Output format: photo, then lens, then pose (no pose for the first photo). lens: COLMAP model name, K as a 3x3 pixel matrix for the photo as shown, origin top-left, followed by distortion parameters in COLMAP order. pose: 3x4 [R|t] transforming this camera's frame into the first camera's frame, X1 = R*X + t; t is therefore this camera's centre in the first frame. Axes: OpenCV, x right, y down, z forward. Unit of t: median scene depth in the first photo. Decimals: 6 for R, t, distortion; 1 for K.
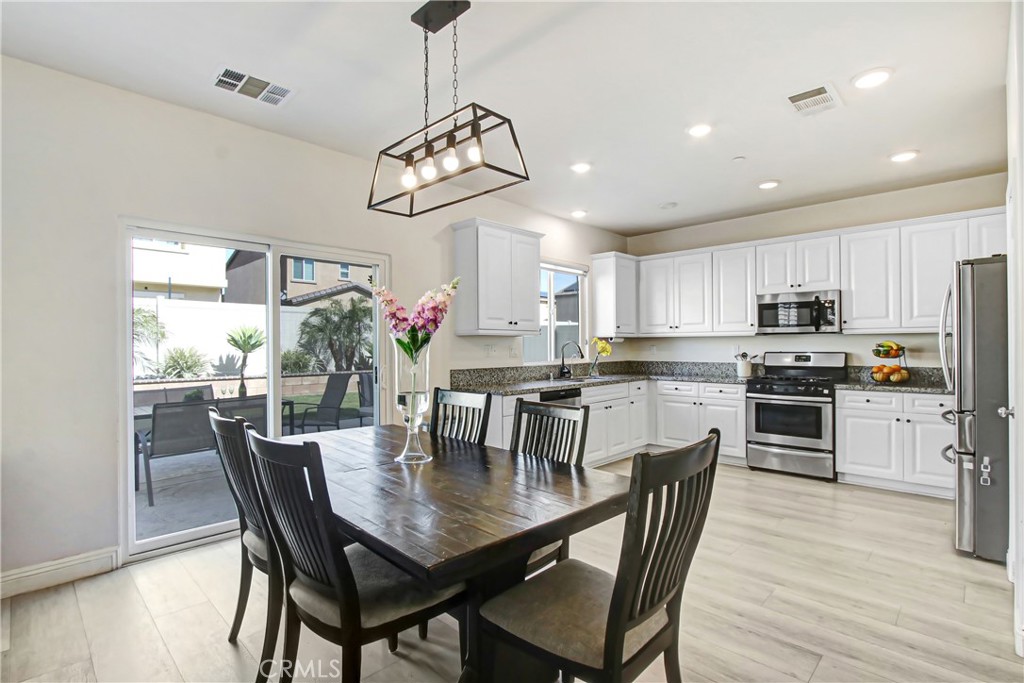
lens RADIAL K [[487.9, 0, 526.3], [0, 487.9, 327.1], [0, 0, 1]] dist [-0.016440, 0.000709]
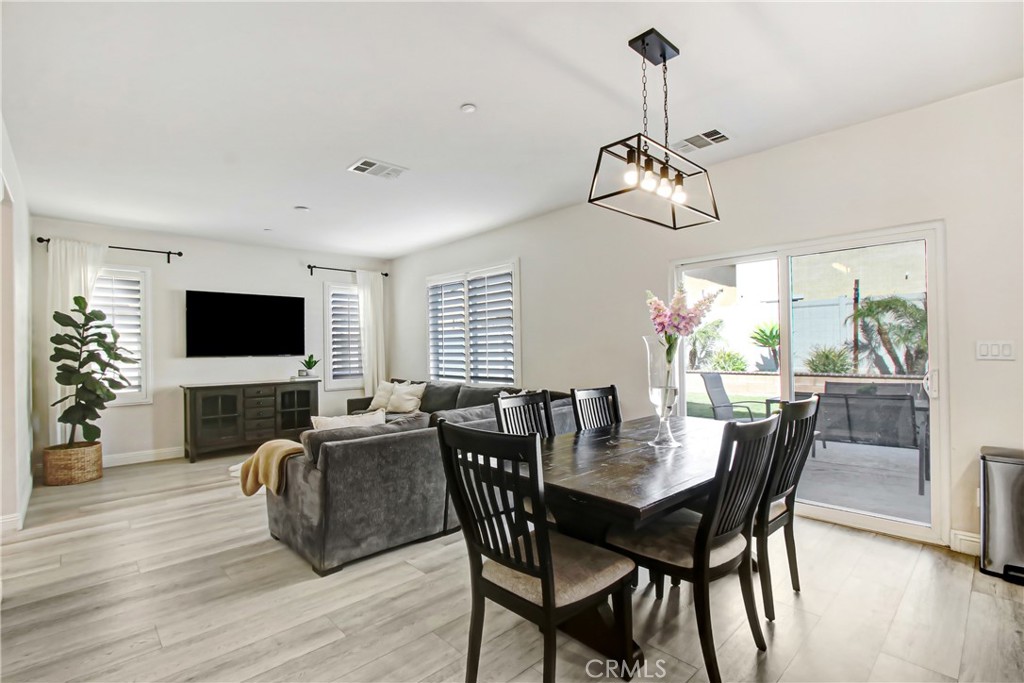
lens RADIAL K [[487.9, 0, 492.6], [0, 487.9, 336.9], [0, 0, 1]] dist [-0.016440, 0.000709]
pose [[-0.094582, -0.019422, -0.995328, 1.306837], [0.049821, 0.998465, -0.024217, 0.059320], [0.994270, -0.051879, -0.093469, 1.440899]]
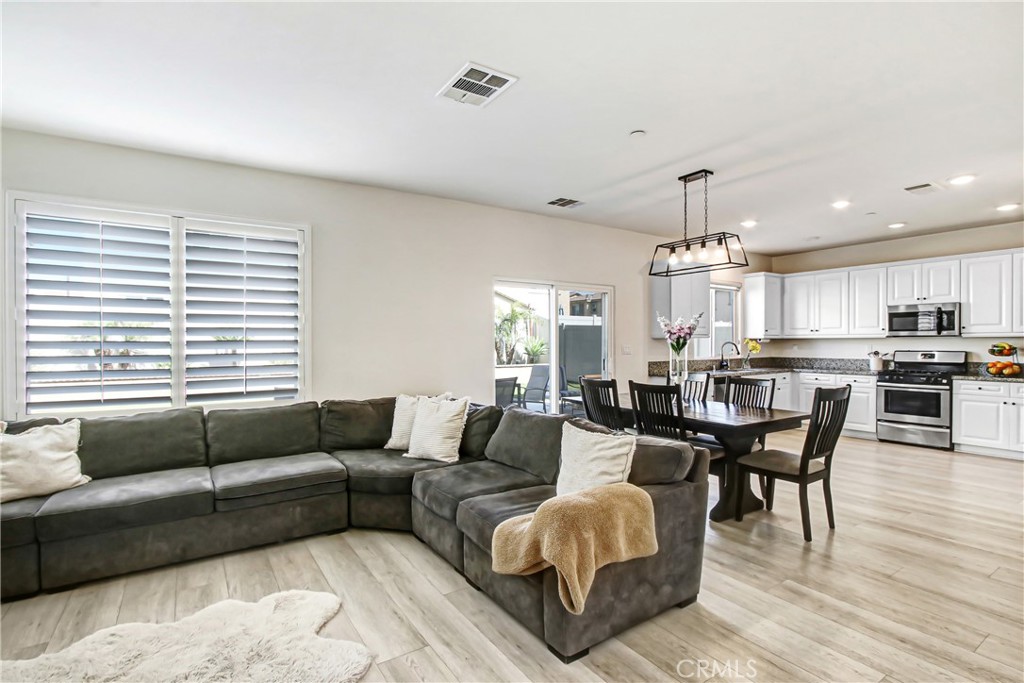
lens RADIAL K [[487.9, 0, 524.1], [0, 487.9, 337.3], [0, 0, 1]] dist [-0.016440, 0.000709]
pose [[0.974875, -0.000526, -0.222753, -0.192863], [0.006561, 0.999631, 0.026350, -0.026451], [0.222657, -0.027150, 0.974519, -0.504001]]
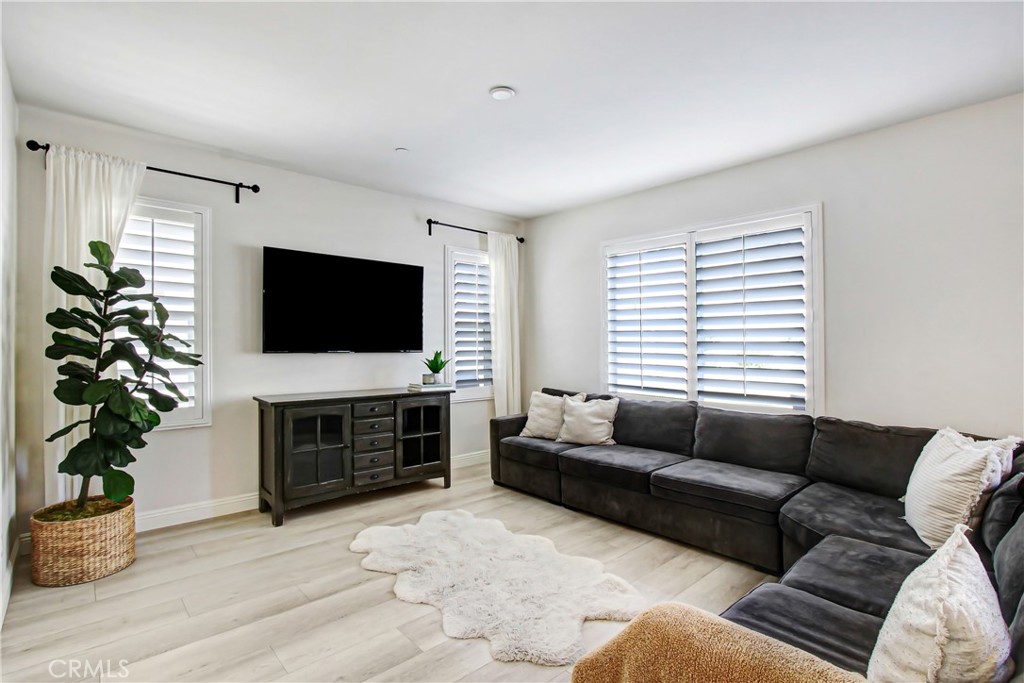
lens RADIAL K [[487.9, 0, 488.9], [0, 487.9, 337.0], [0, 0, 1]] dist [-0.016440, 0.000709]
pose [[-0.110327, -0.009172, -0.993853, 0.272882], [0.029097, 0.999499, -0.012454, 0.005444], [0.993469, -0.030292, -0.110005, 0.338941]]
